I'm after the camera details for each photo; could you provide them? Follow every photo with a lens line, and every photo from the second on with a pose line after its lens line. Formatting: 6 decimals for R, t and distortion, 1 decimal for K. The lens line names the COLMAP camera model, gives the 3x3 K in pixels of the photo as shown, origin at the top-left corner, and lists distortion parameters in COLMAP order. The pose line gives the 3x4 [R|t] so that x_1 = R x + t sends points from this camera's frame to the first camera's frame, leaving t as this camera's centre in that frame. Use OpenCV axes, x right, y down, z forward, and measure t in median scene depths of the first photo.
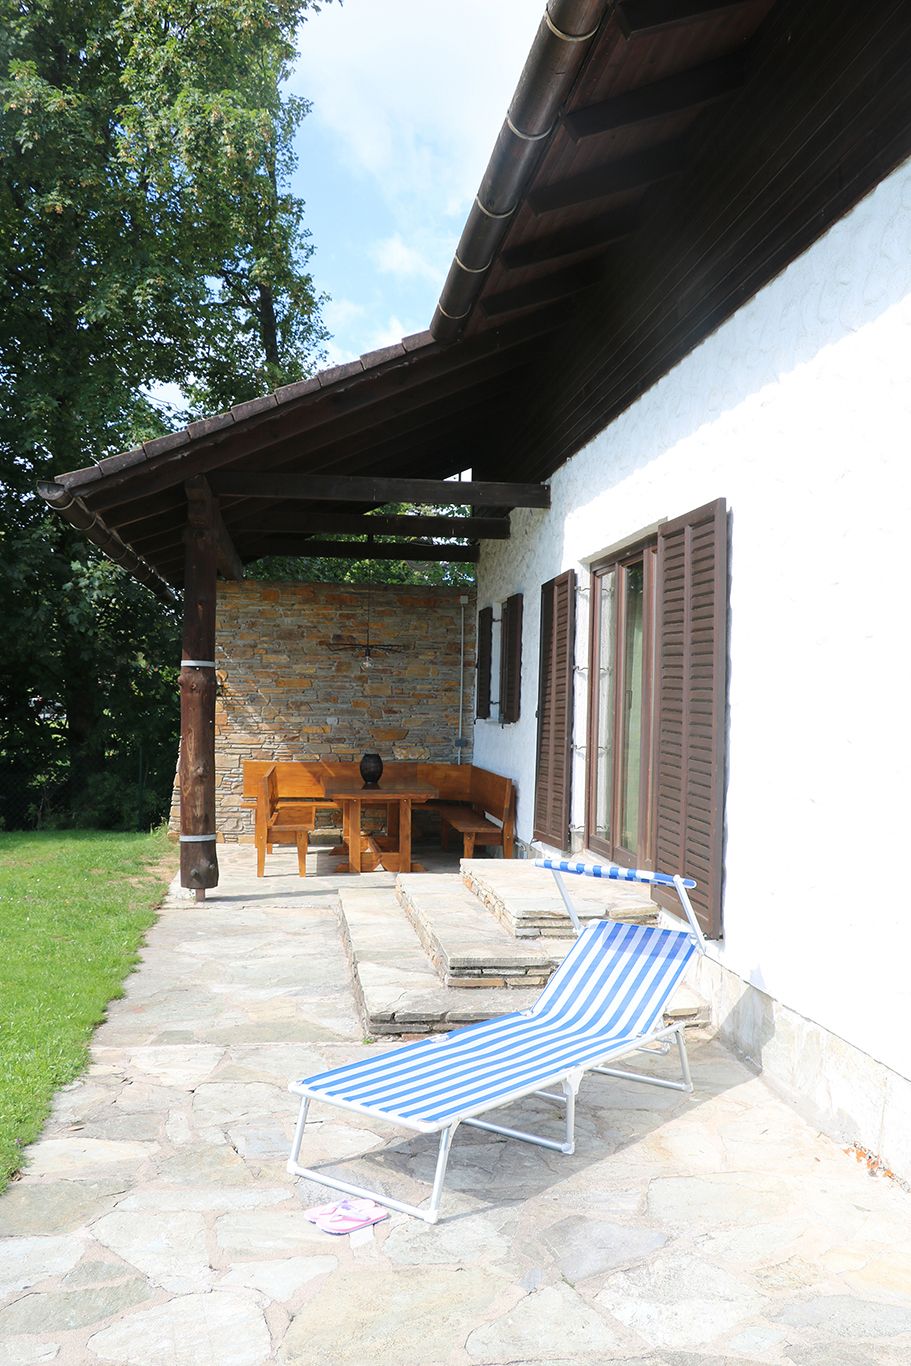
lens RADIAL K [[1187.6, 0, 455.5], [0, 1187.6, 683.0], [0, 0, 1]] dist [-0.154478, -0.000582]
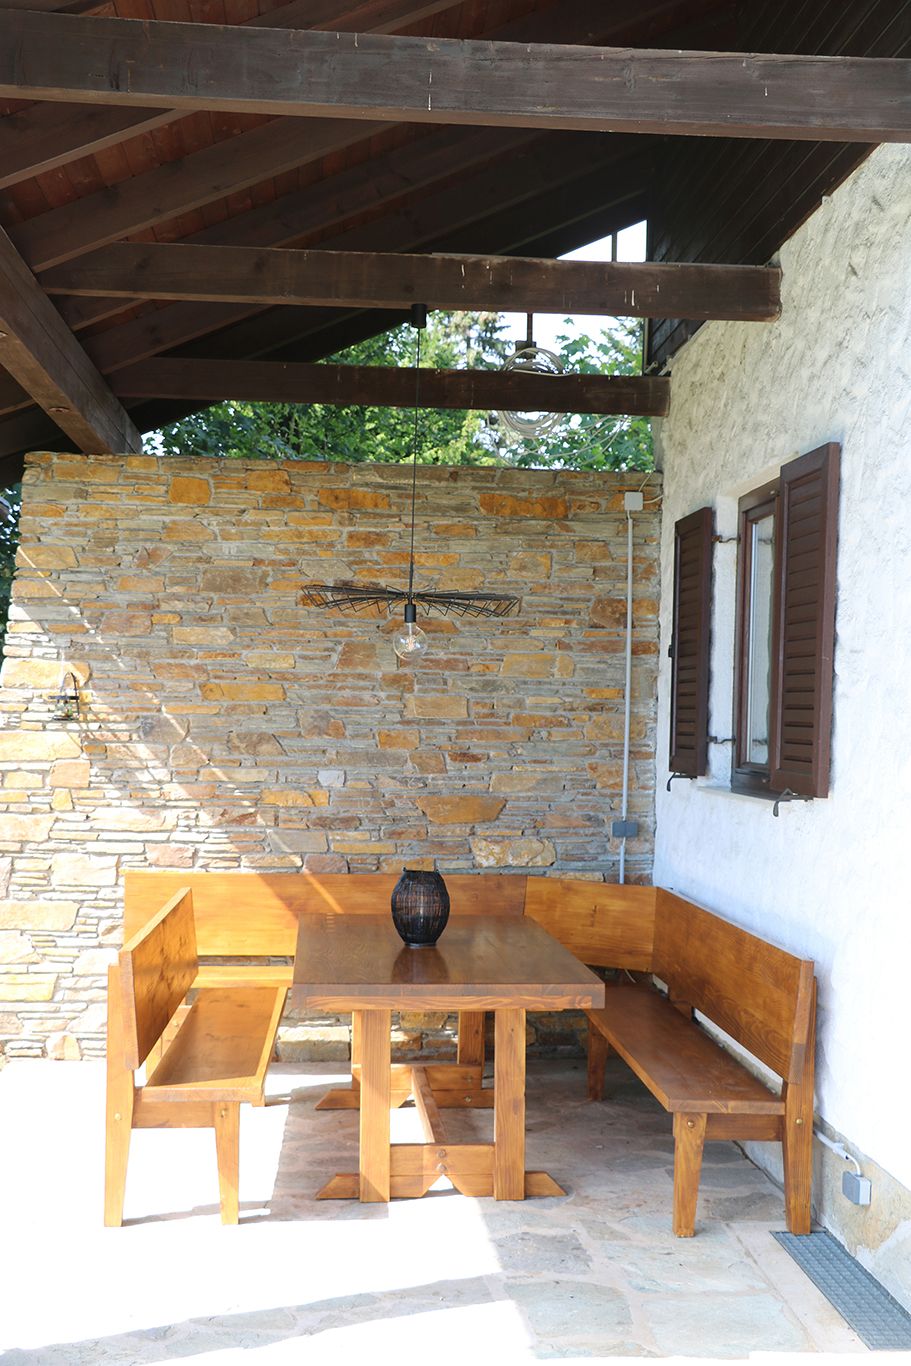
lens RADIAL K [[1187.6, 0, 455.5], [0, 1187.6, 683.0], [0, 0, 1]] dist [-0.154478, -0.000582]
pose [[0.998975, 0.001449, -0.045250, -0.038890], [-0.001808, 0.999967, -0.007893, 0.000267], [0.045237, 0.007967, 0.998944, 0.568853]]
